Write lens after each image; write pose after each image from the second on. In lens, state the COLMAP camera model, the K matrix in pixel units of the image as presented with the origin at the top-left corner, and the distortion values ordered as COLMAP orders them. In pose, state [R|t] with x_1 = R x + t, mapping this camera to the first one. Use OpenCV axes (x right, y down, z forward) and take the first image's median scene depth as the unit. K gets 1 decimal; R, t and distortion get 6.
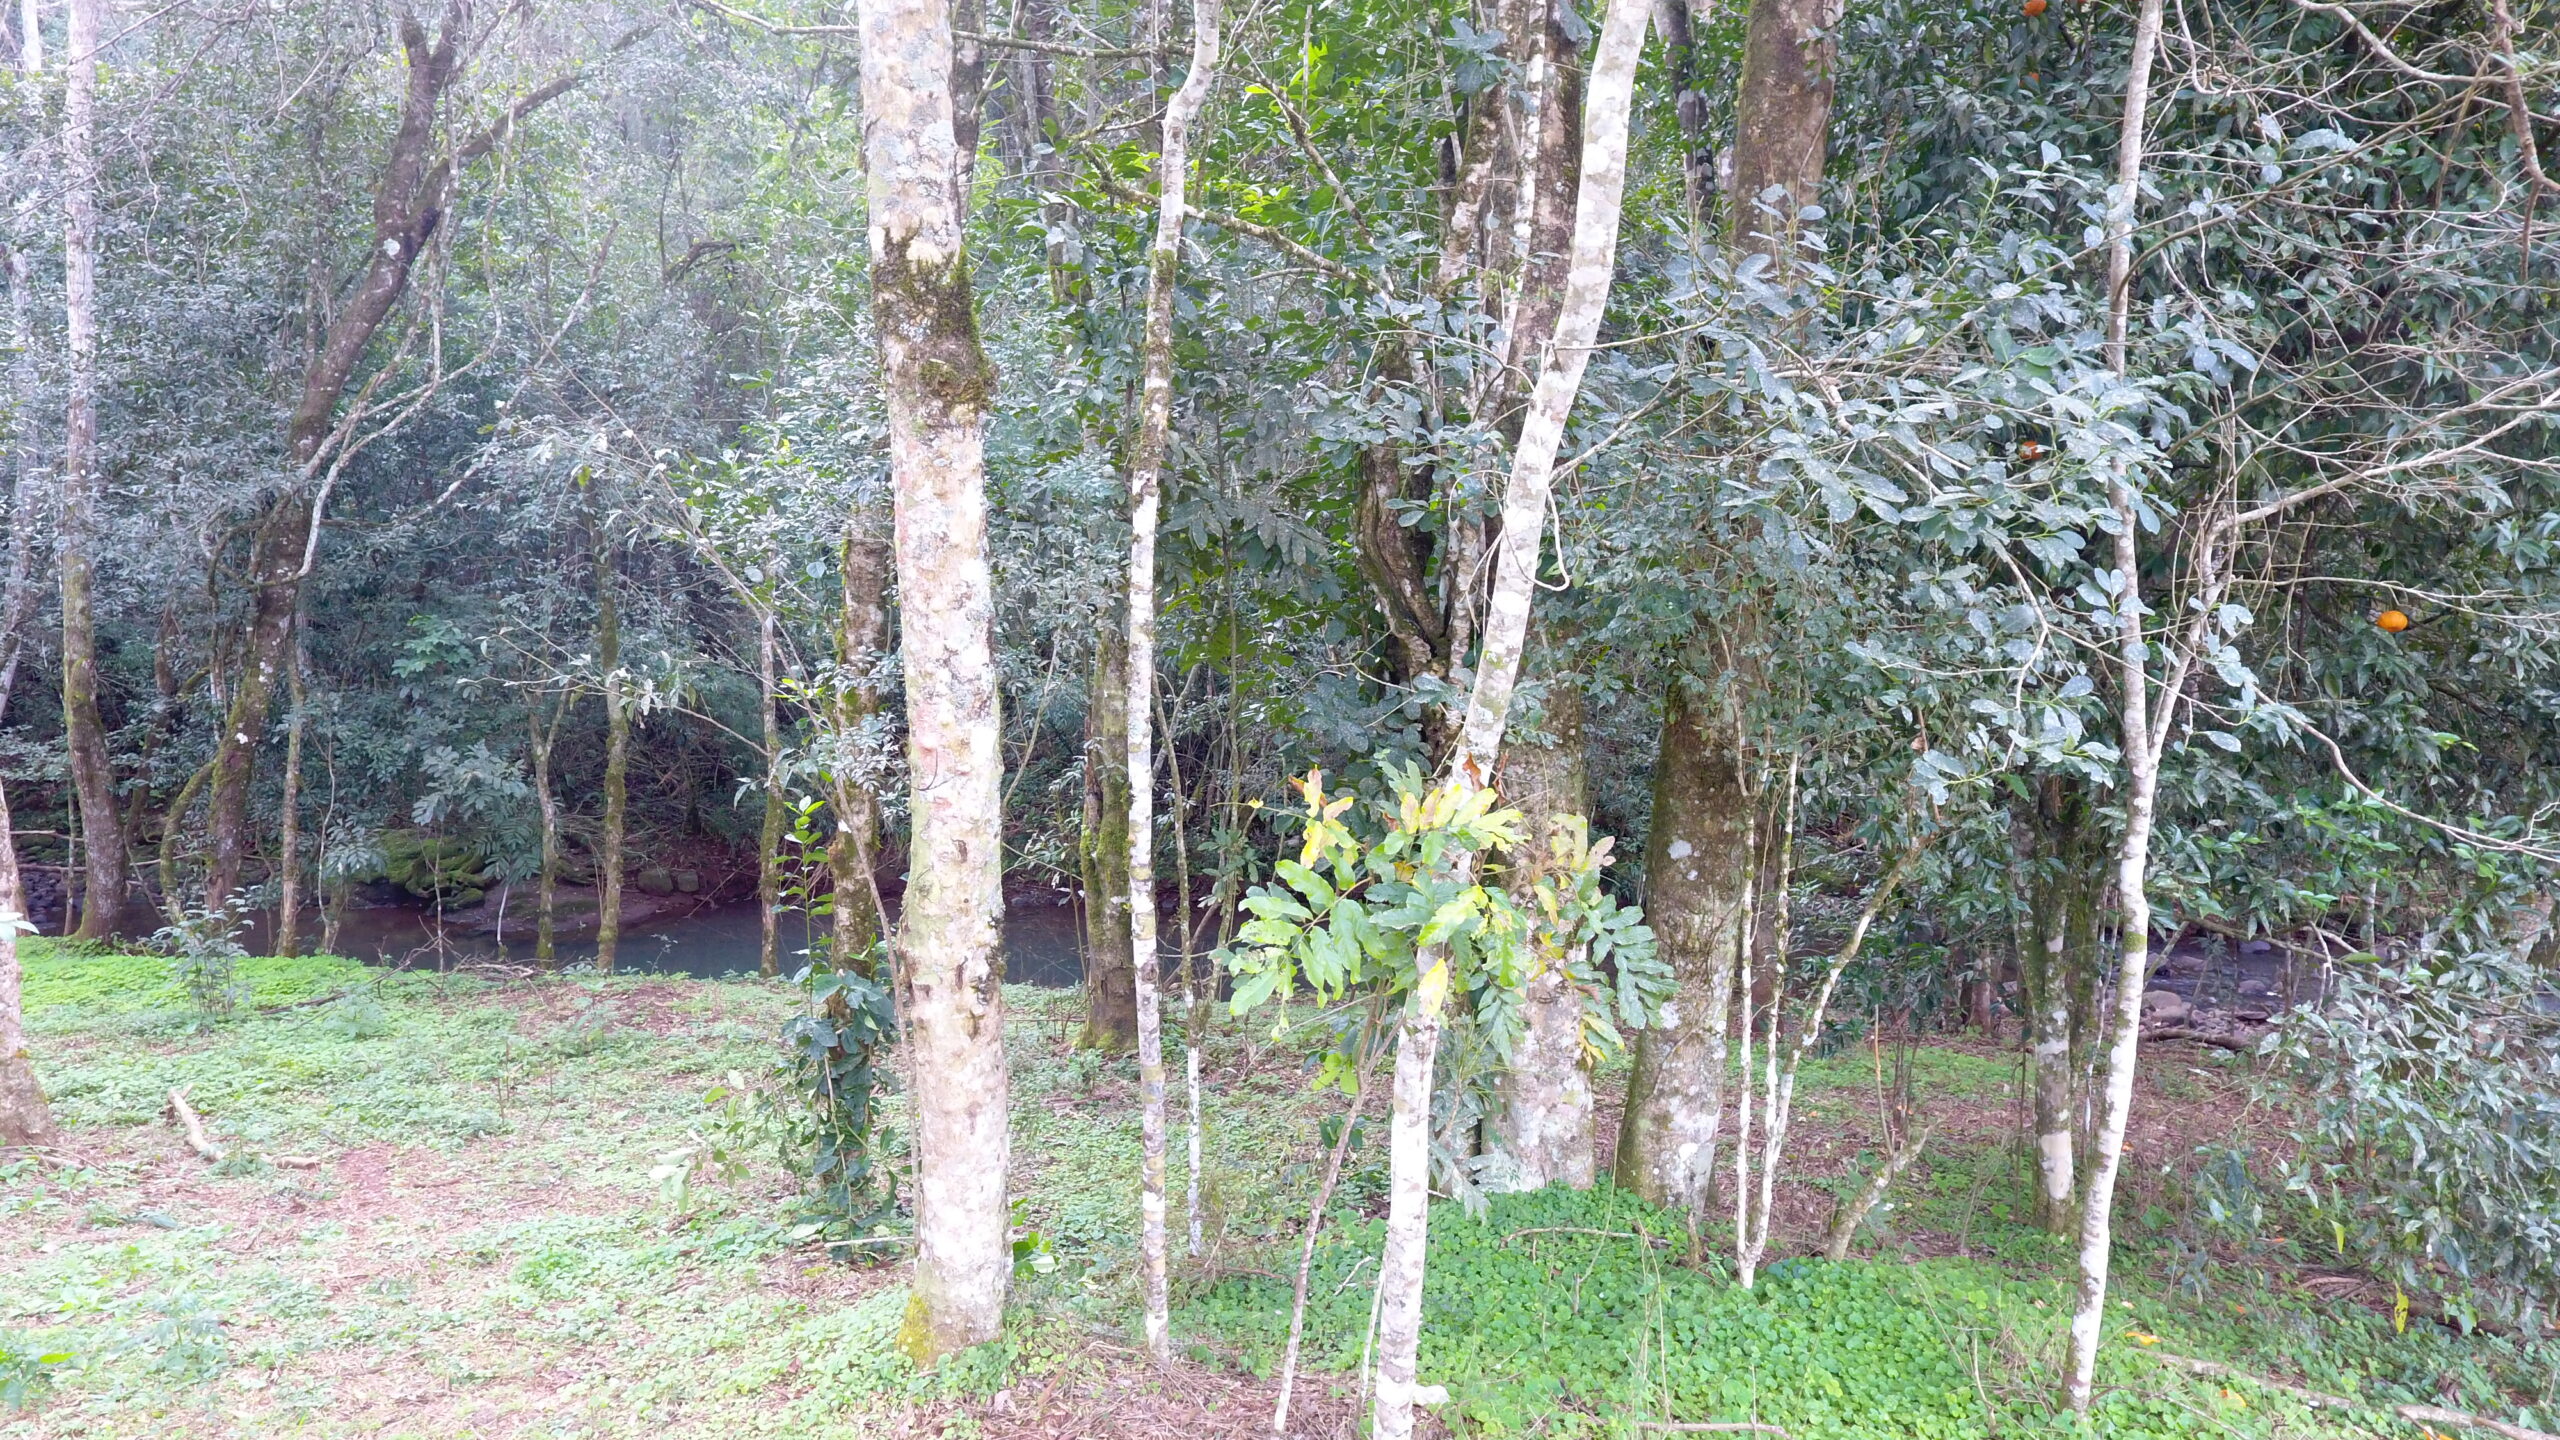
lens RADIAL K [[1502.7, 0, 1238.4], [0, 1502.7, 712.4], [0, 0, 1]] dist [-0.005293, 0.002396]
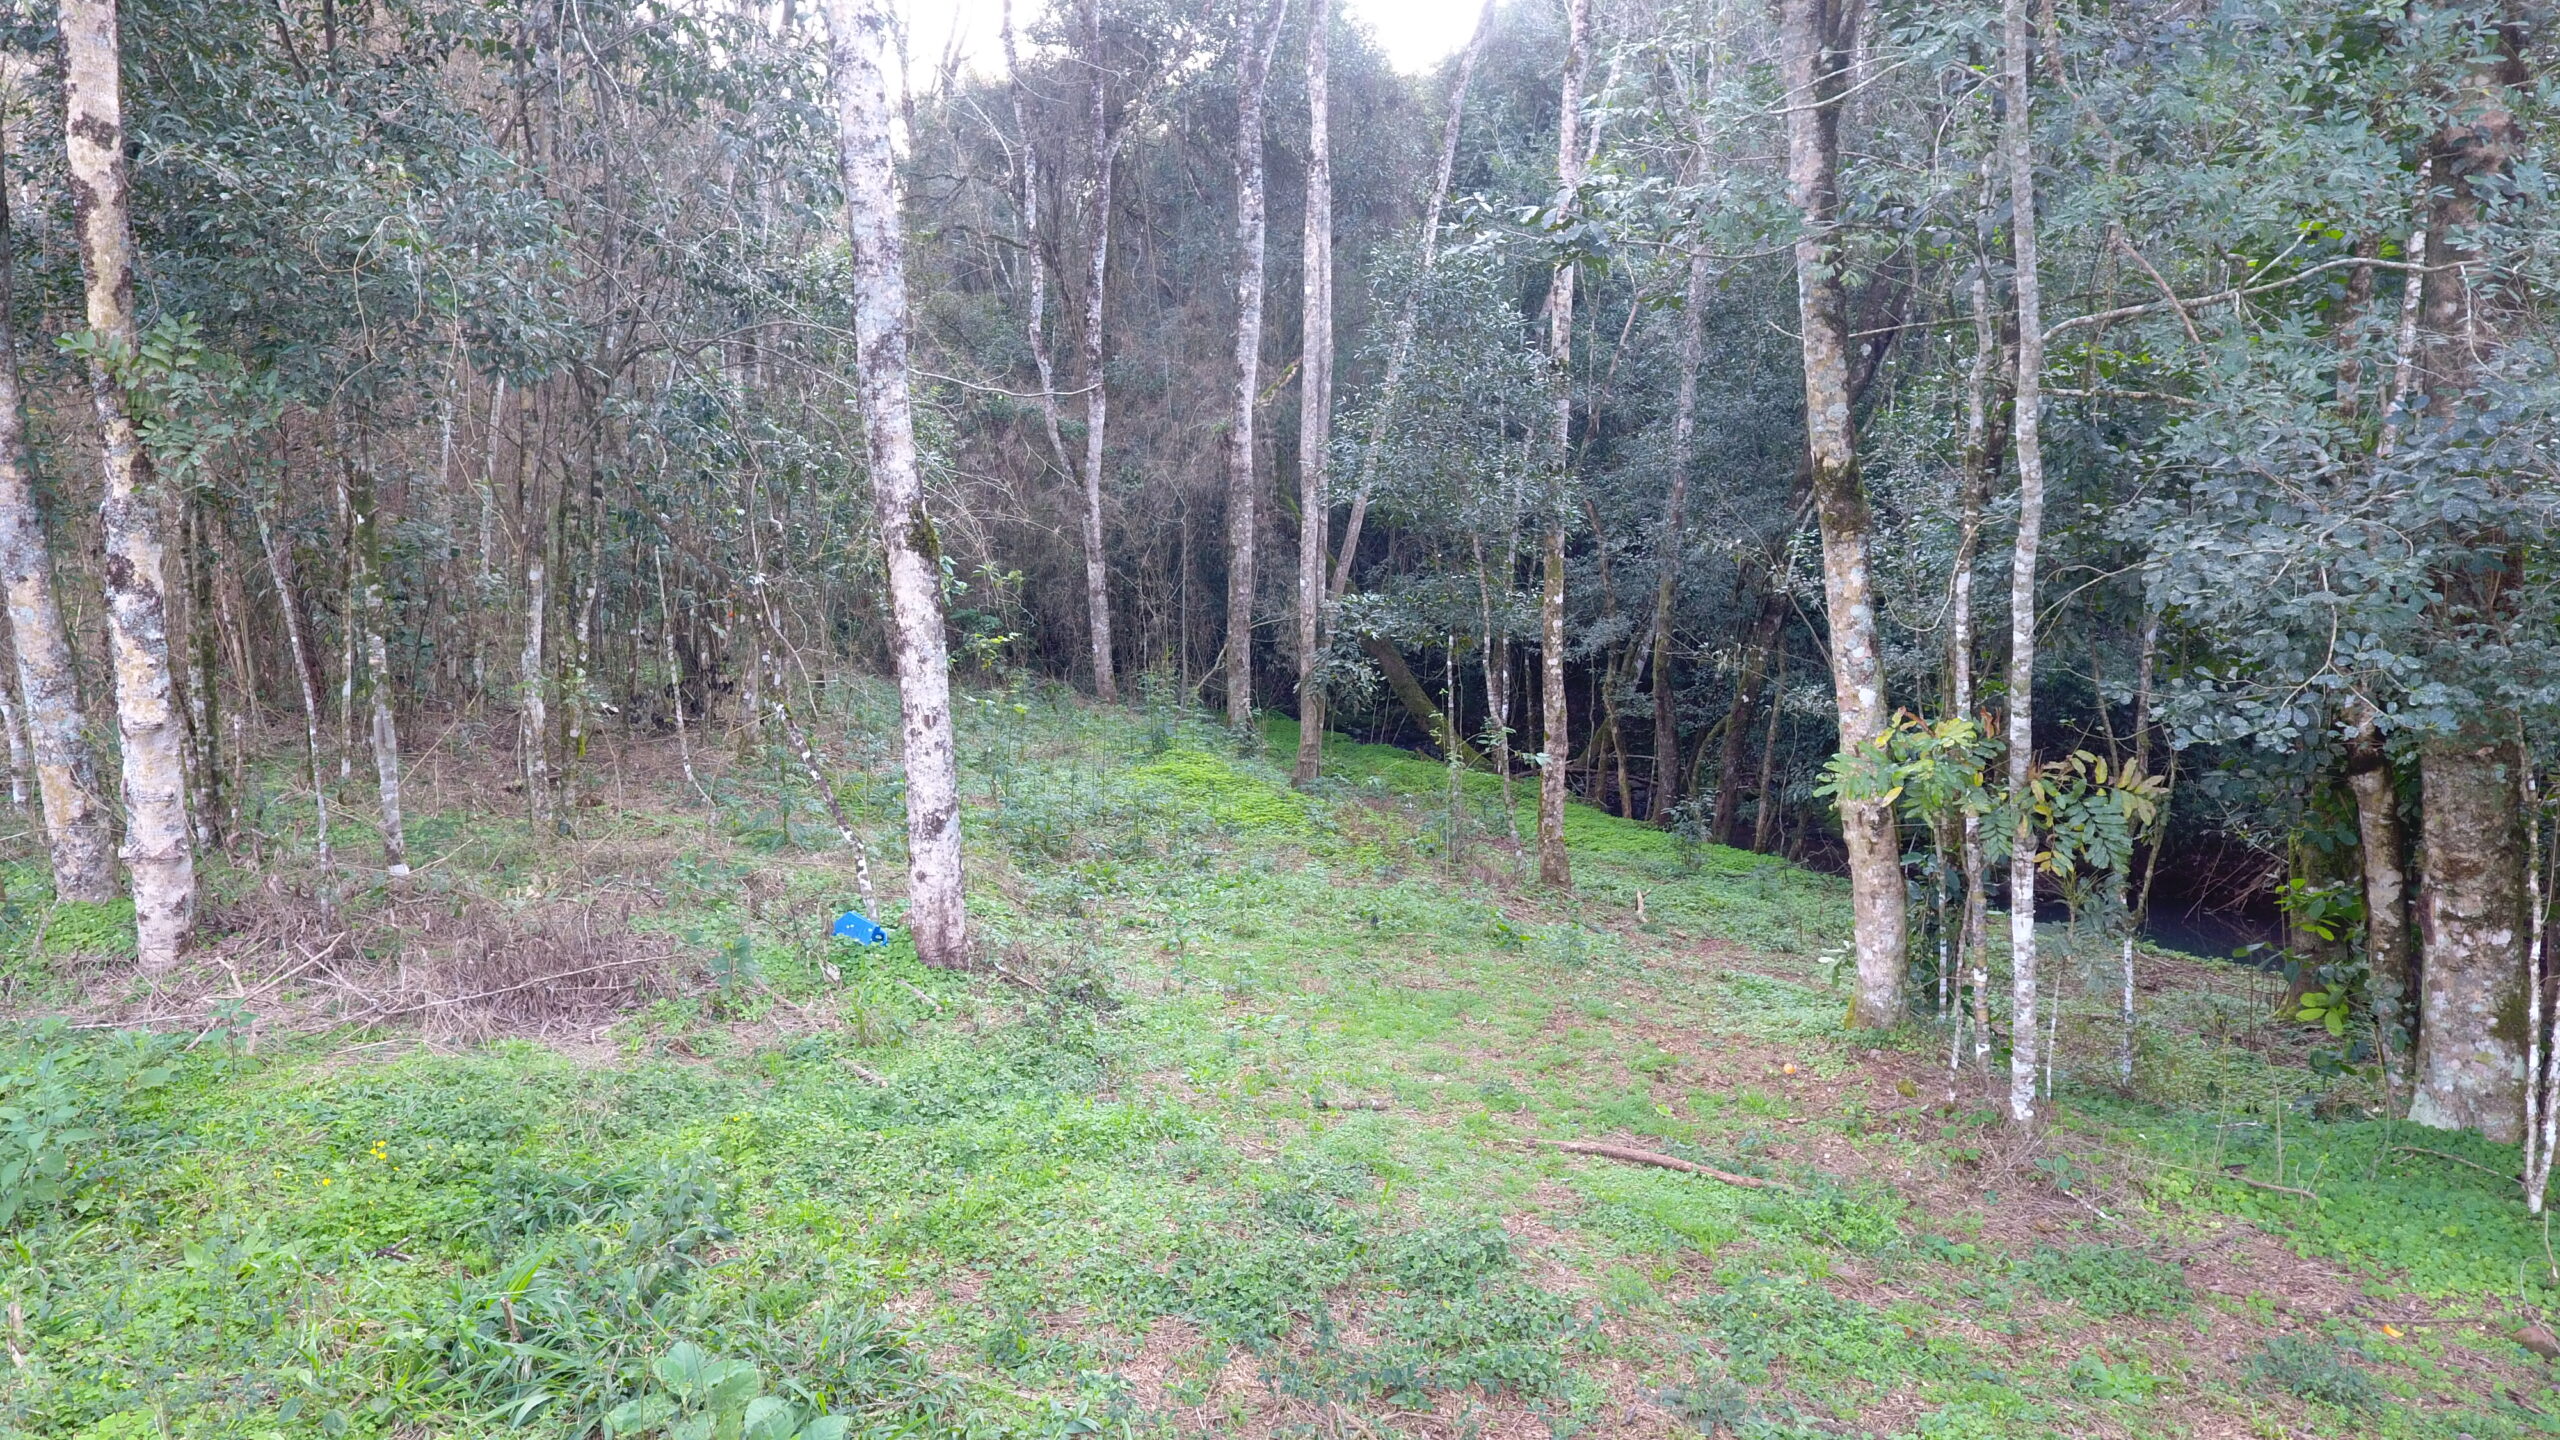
lens RADIAL K [[1502.7, 0, 1275.5], [0, 1502.7, 719.5], [0, 0, 1]] dist [-0.005293, 0.002396]
pose [[0.569498, 0.088093, -0.817259, 0.849572], [-0.084800, 0.995232, 0.048185, 0.017183], [0.817607, 0.041862, 0.574253, -0.653491]]
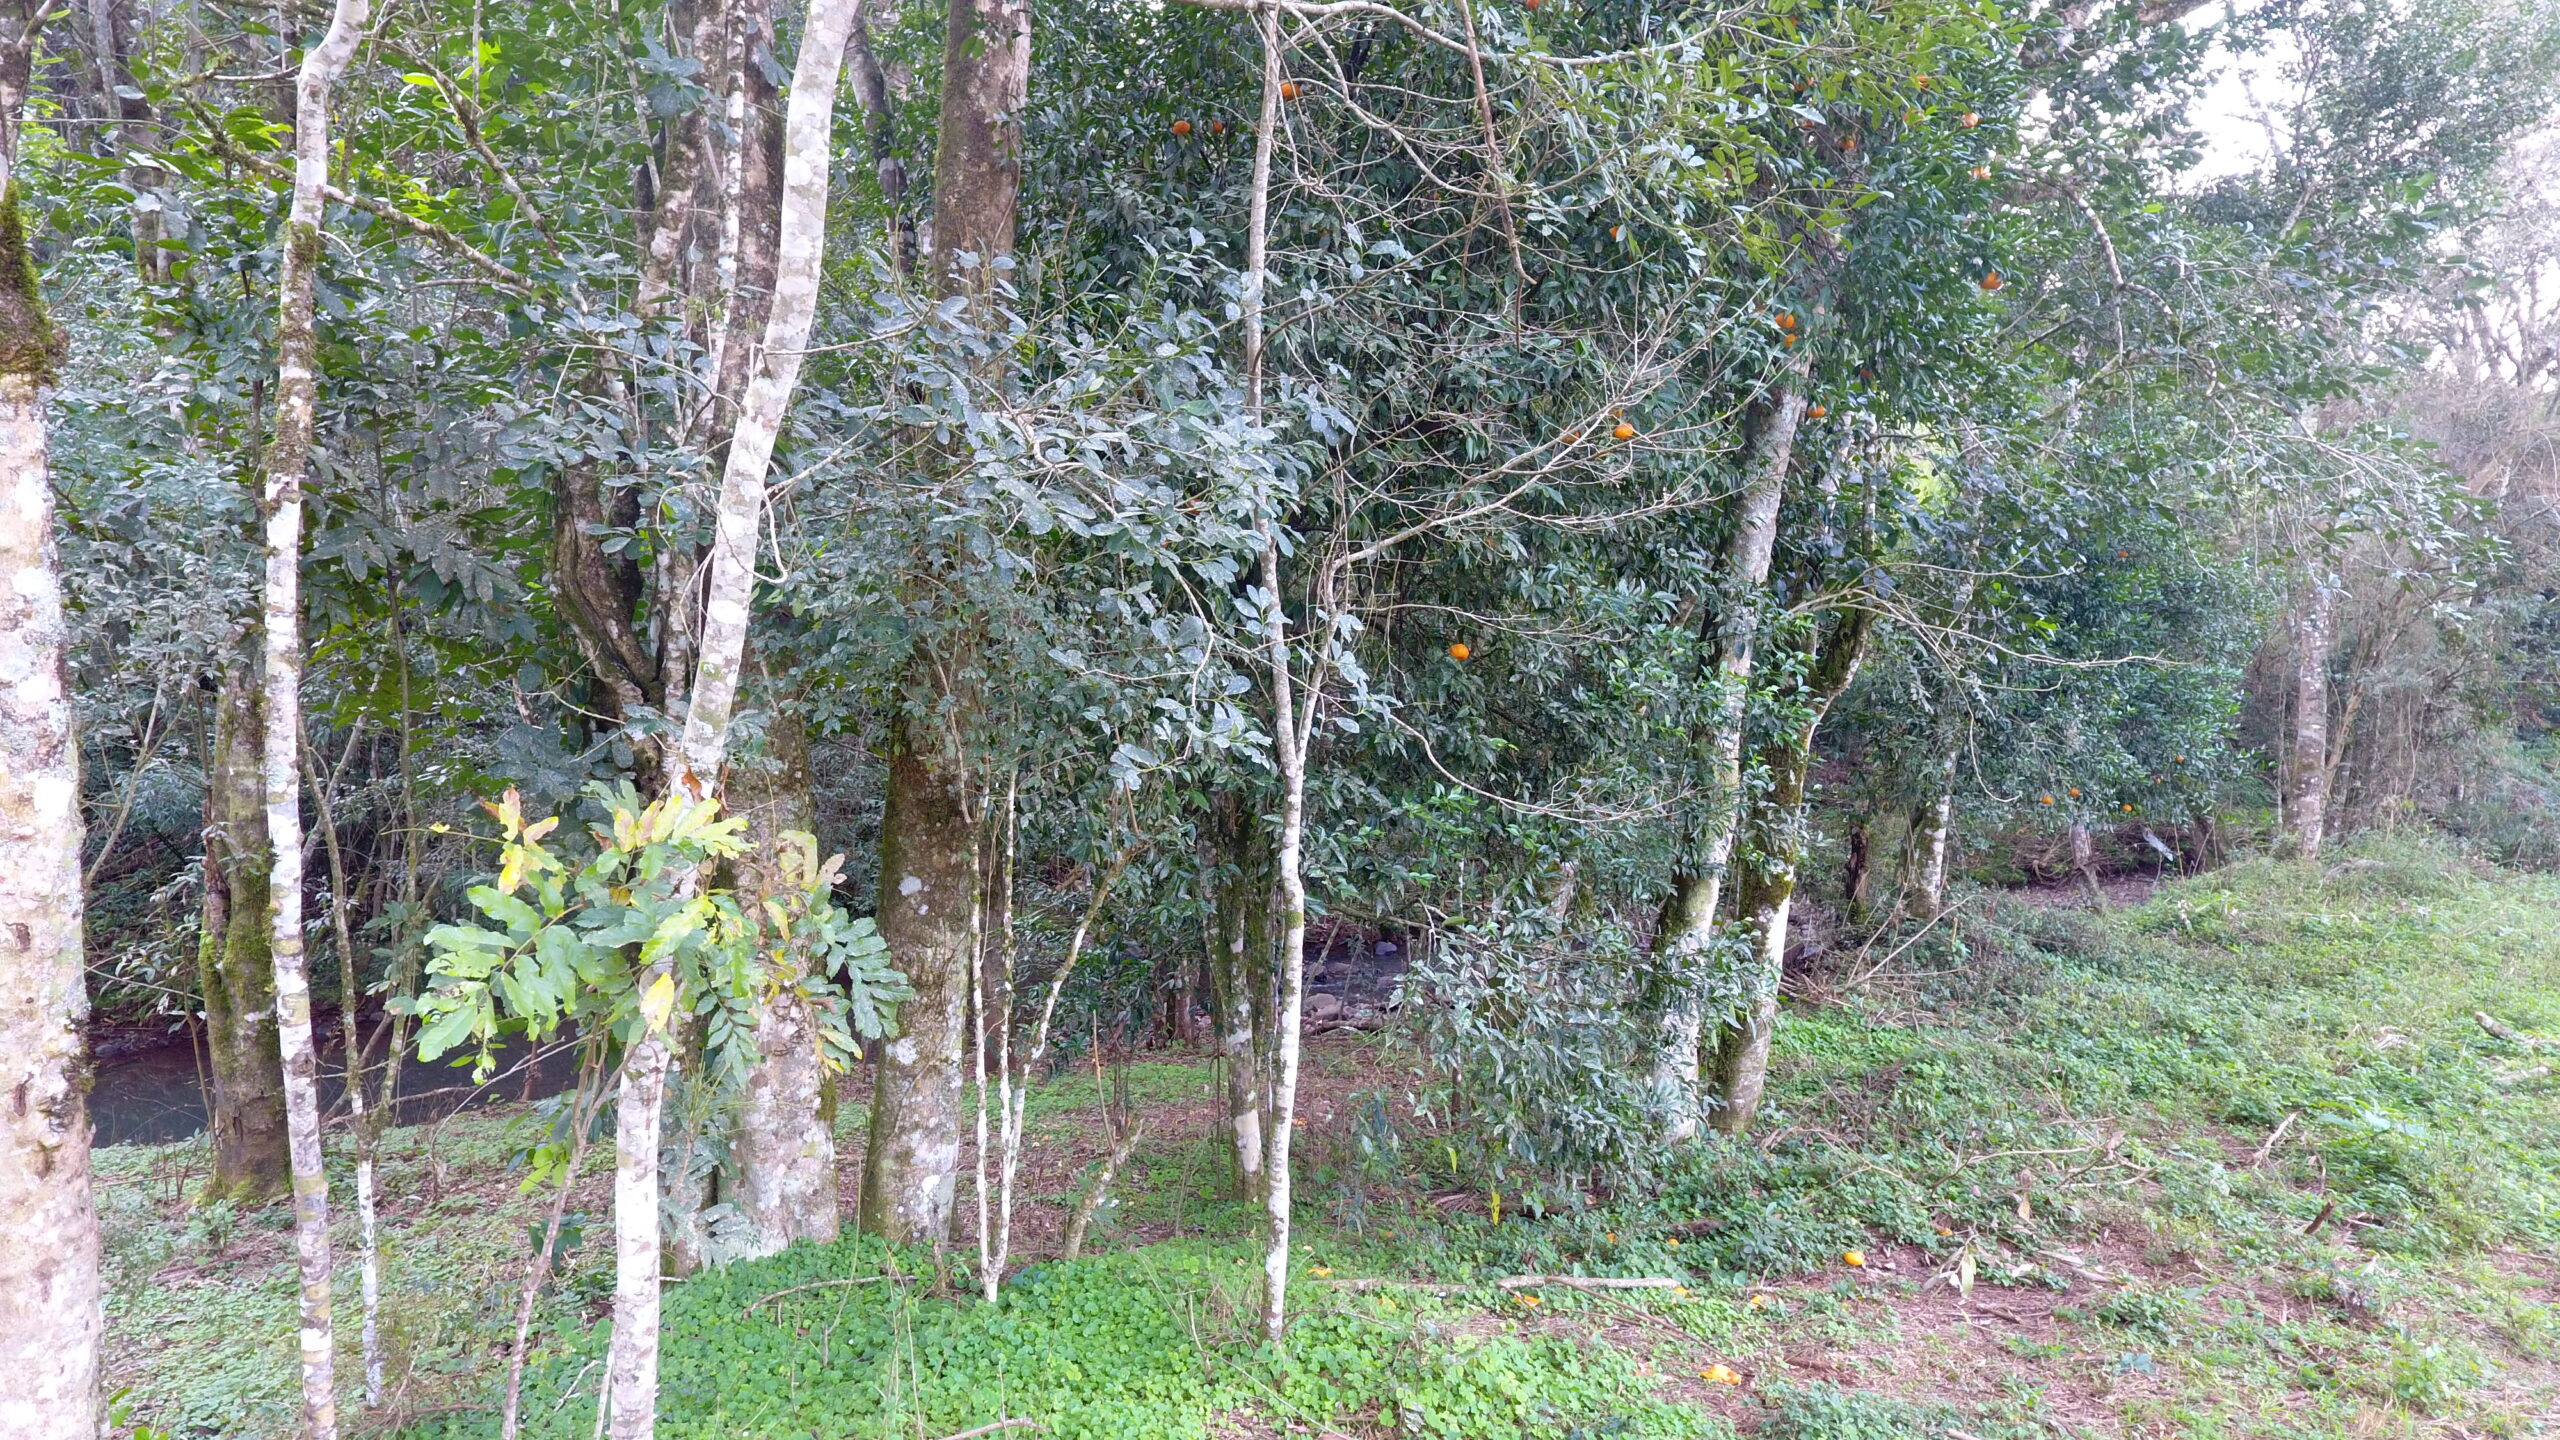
lens RADIAL K [[1502.7, 0, 1241.0], [0, 1502.7, 712.1], [0, 0, 1]] dist [-0.005293, 0.002396]
pose [[0.874174, -0.025426, 0.484947, -0.001714], [0.049815, 0.998055, -0.037469, 0.030272], [-0.483052, 0.056912, 0.873740, -0.008959]]
